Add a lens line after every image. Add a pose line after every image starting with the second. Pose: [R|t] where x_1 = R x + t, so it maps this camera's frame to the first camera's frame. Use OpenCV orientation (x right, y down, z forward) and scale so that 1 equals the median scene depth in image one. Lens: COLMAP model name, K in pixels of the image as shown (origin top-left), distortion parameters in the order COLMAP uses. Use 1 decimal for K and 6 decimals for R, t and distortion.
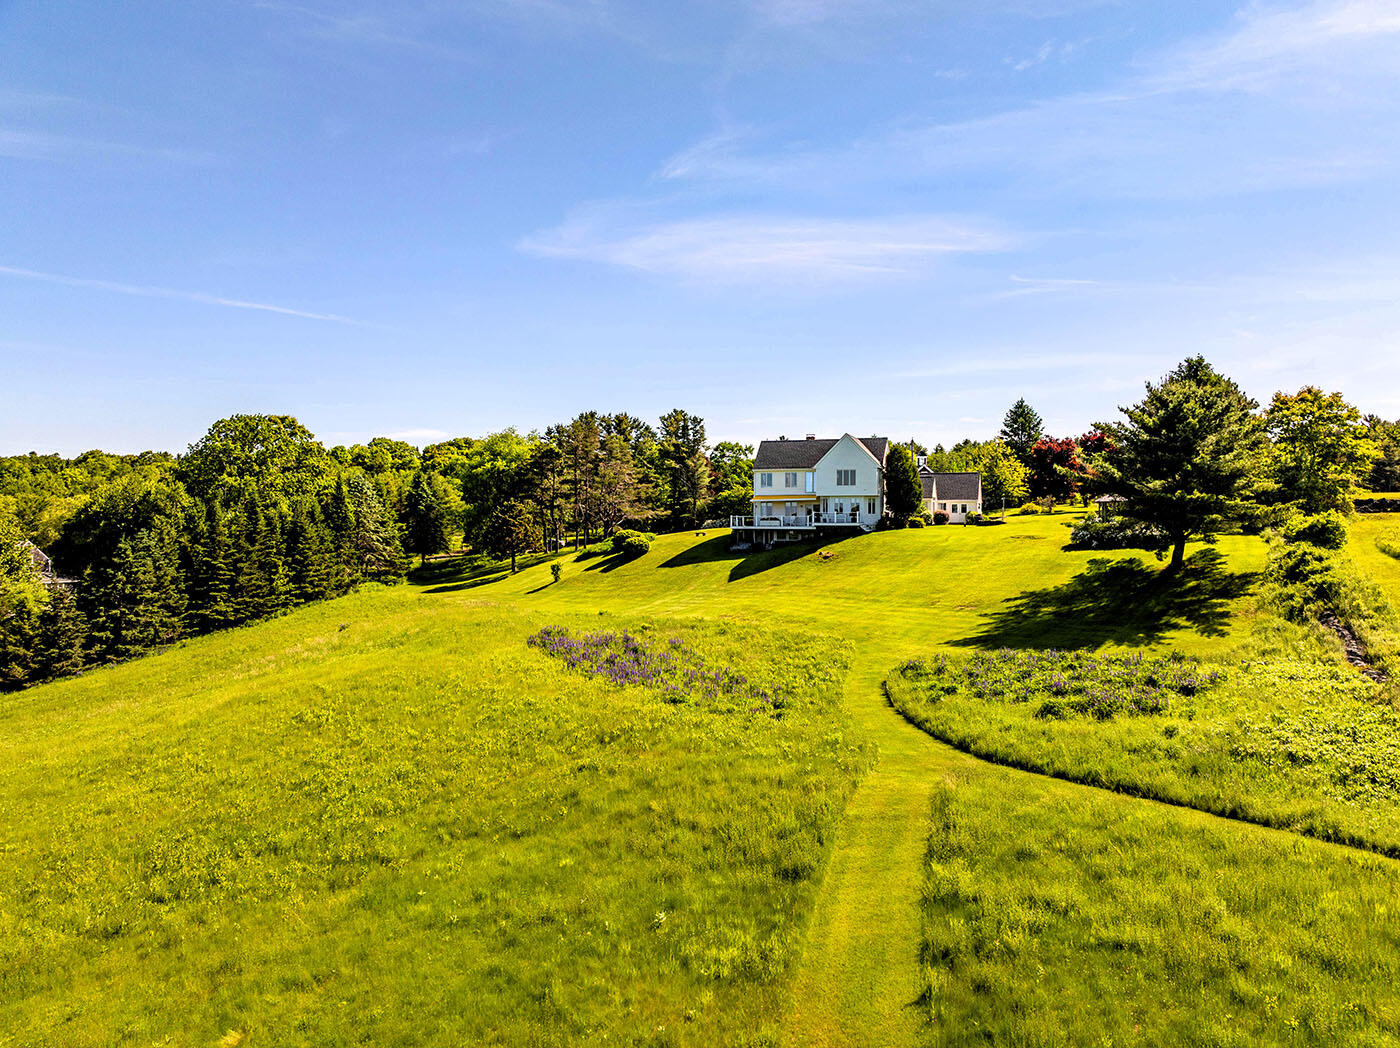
lens RADIAL K [[990.5, 0, 713.6], [0, 990.5, 513.9], [0, 0, 1]] dist [-0.036087, 0.015078]
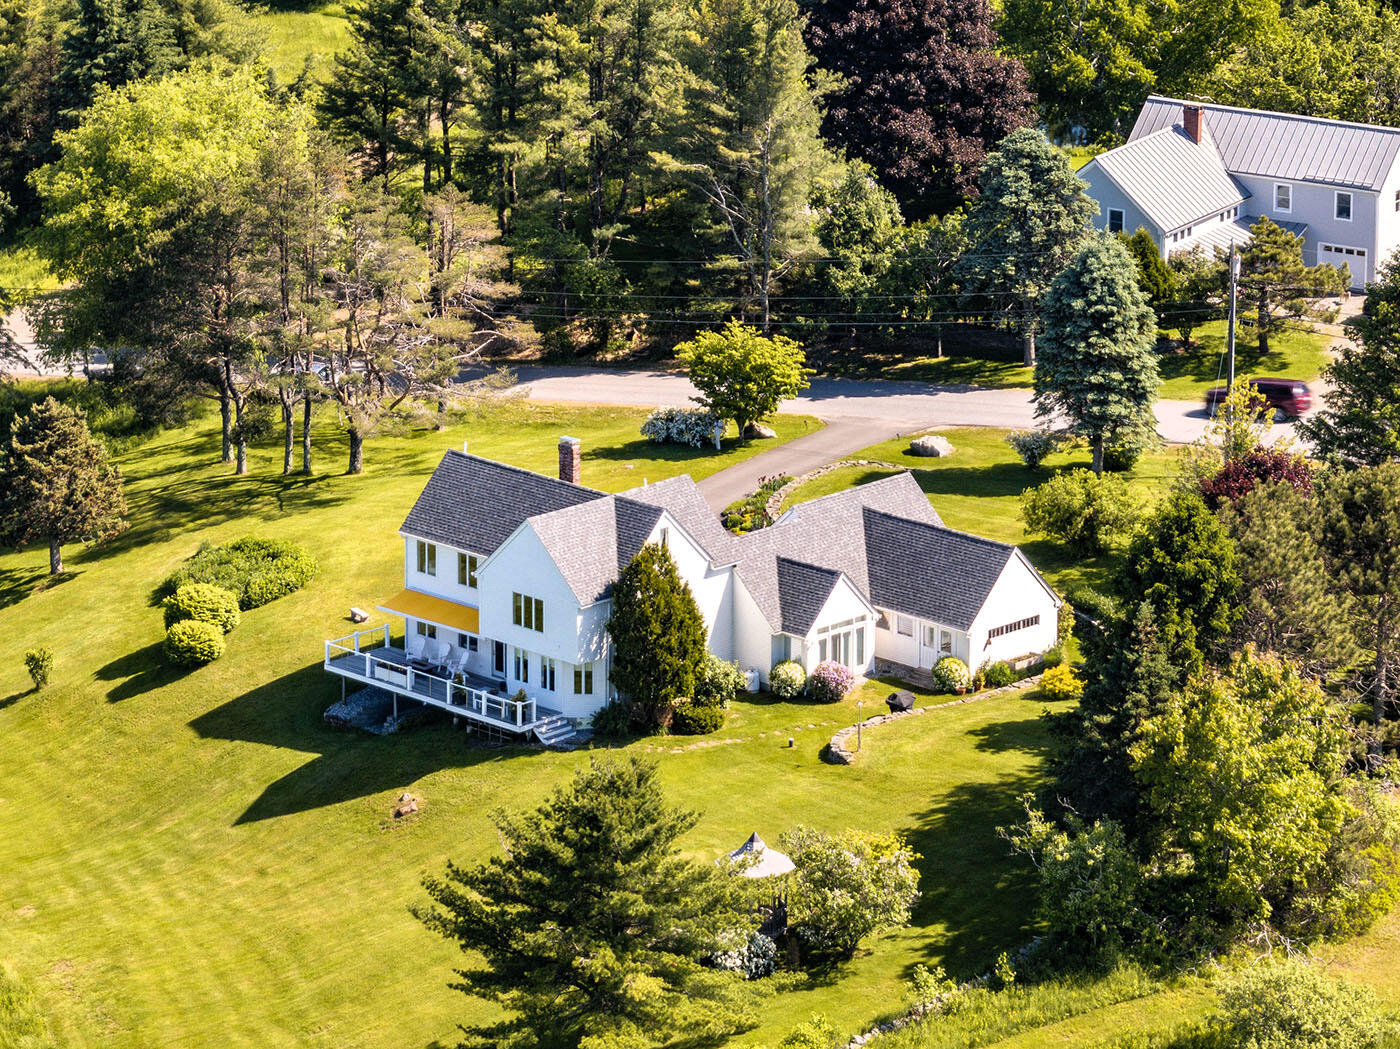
lens RADIAL K [[6631.6, 0, 694.5], [0, 6631.6, 525.9], [0, 0, 1]] dist [0.326658, 0.000000]
pose [[0.920169, 0.129589, -0.369453, 1.260646], [-0.016856, 0.955873, 0.293298, -0.923129], [0.391159, -0.263656, 0.881749, -1.564638]]
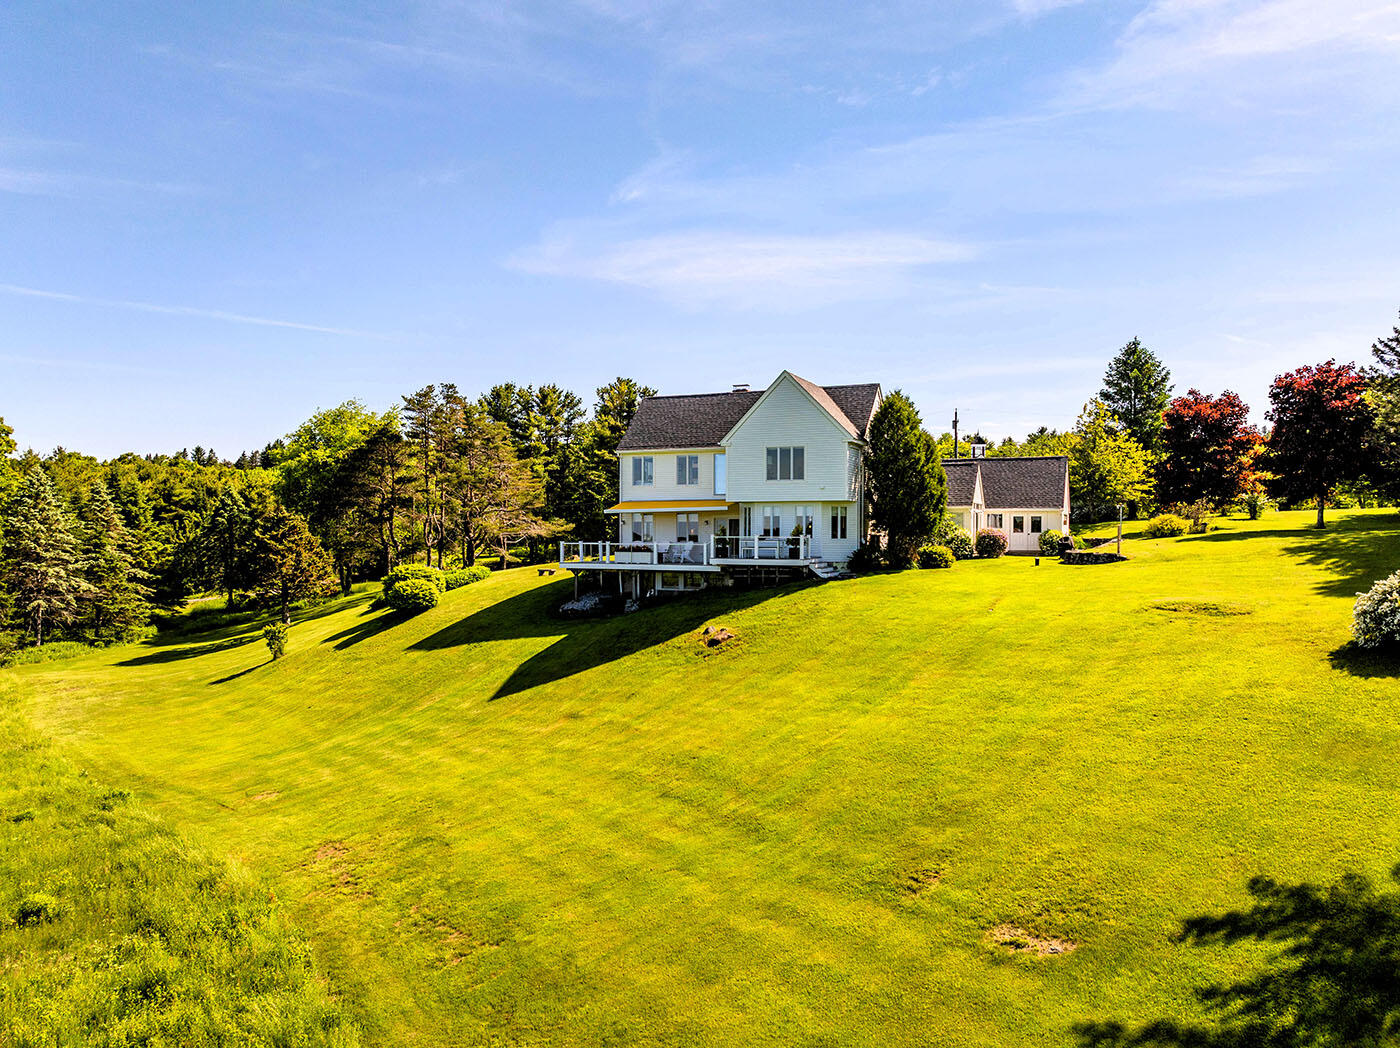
lens RADIAL K [[990.5, 0, 729.7], [0, 990.5, 529.4], [0, 0, 1]] dist [-0.036087, 0.015078]
pose [[0.998352, -0.001368, -0.057368, 0.128416], [0.002009, 0.999936, 0.011116, -0.009738], [0.057350, -0.011213, 0.998291, 0.496498]]
